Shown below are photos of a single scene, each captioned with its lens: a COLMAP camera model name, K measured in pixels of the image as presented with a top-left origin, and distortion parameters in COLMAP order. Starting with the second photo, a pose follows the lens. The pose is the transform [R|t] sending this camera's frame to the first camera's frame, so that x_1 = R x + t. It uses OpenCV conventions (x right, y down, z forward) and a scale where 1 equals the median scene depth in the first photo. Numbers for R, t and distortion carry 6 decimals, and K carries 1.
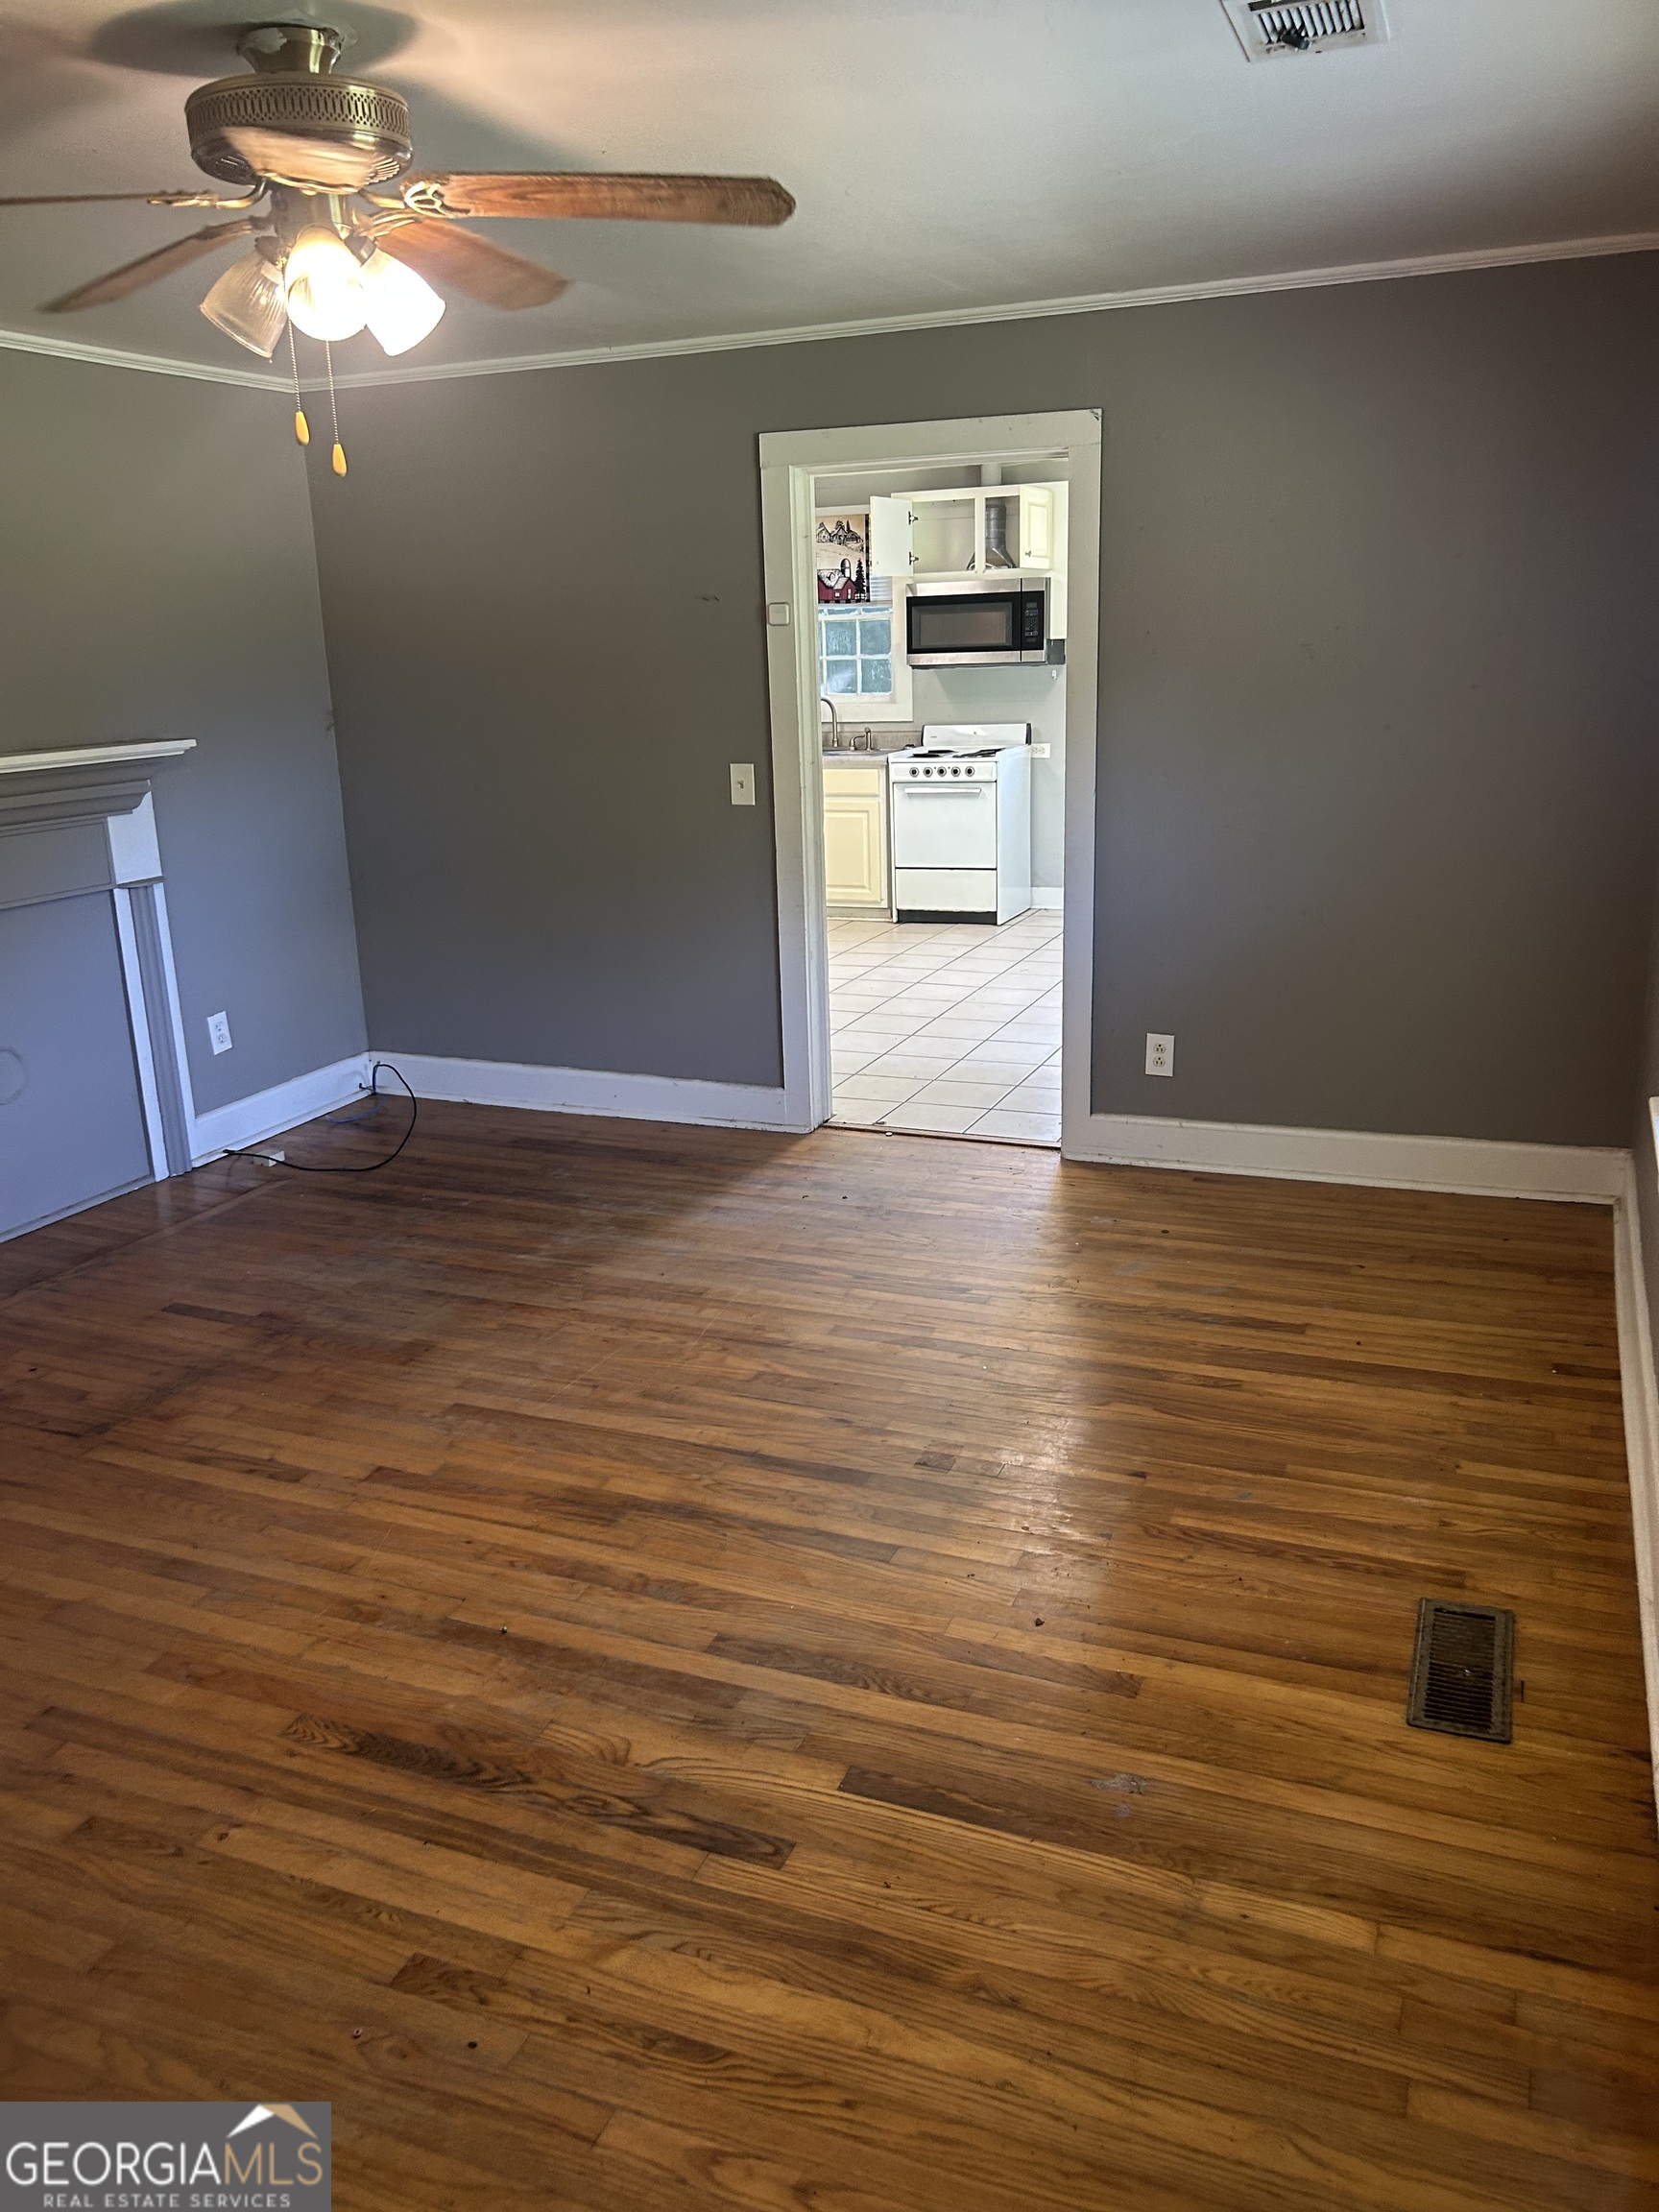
lens RADIAL K [[1679.7, 0, 828.1], [0, 1679.7, 1107.9], [0, 0, 1]] dist [0.005290, -0.012913]
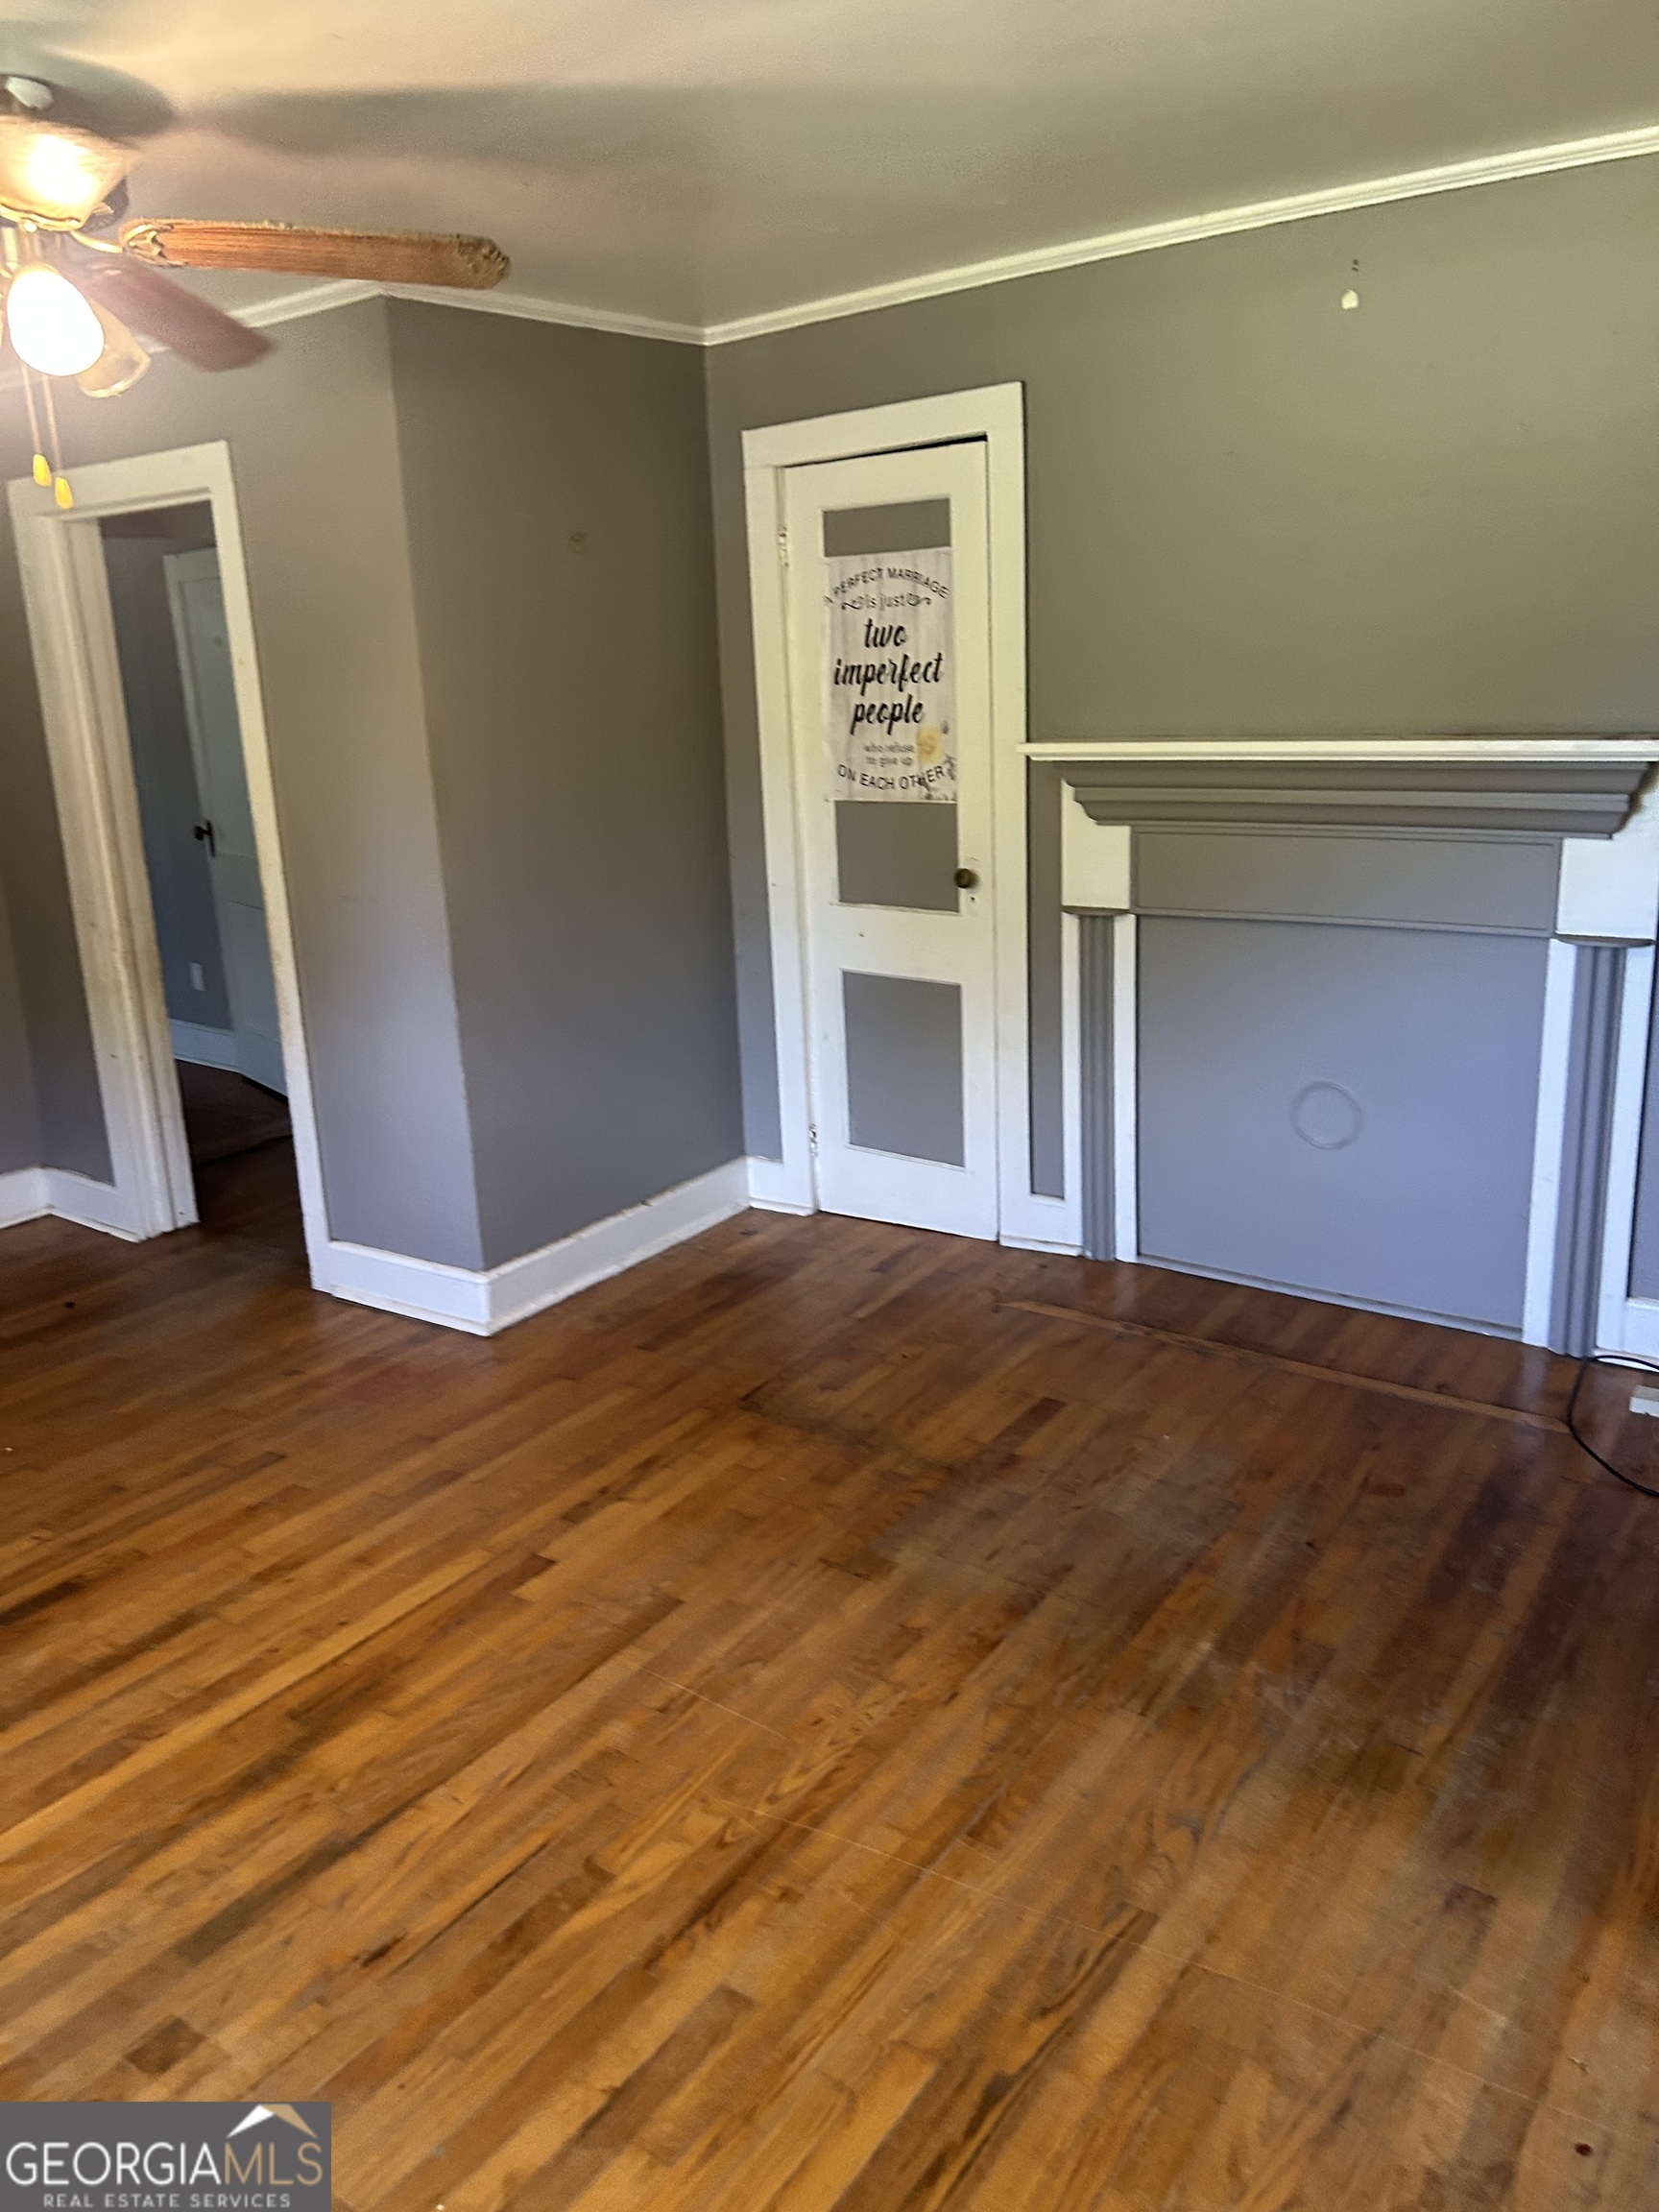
lens RADIAL K [[1679.7, 0, 818.5], [0, 1679.7, 1109.6], [0, 0, 1]] dist [0.005290, -0.012913]
pose [[-0.222702, 0.305140, -0.925901, 0.407615], [-0.222009, 0.908924, 0.352944, -0.314221], [0.949271, 0.284159, -0.134675, 1.050627]]
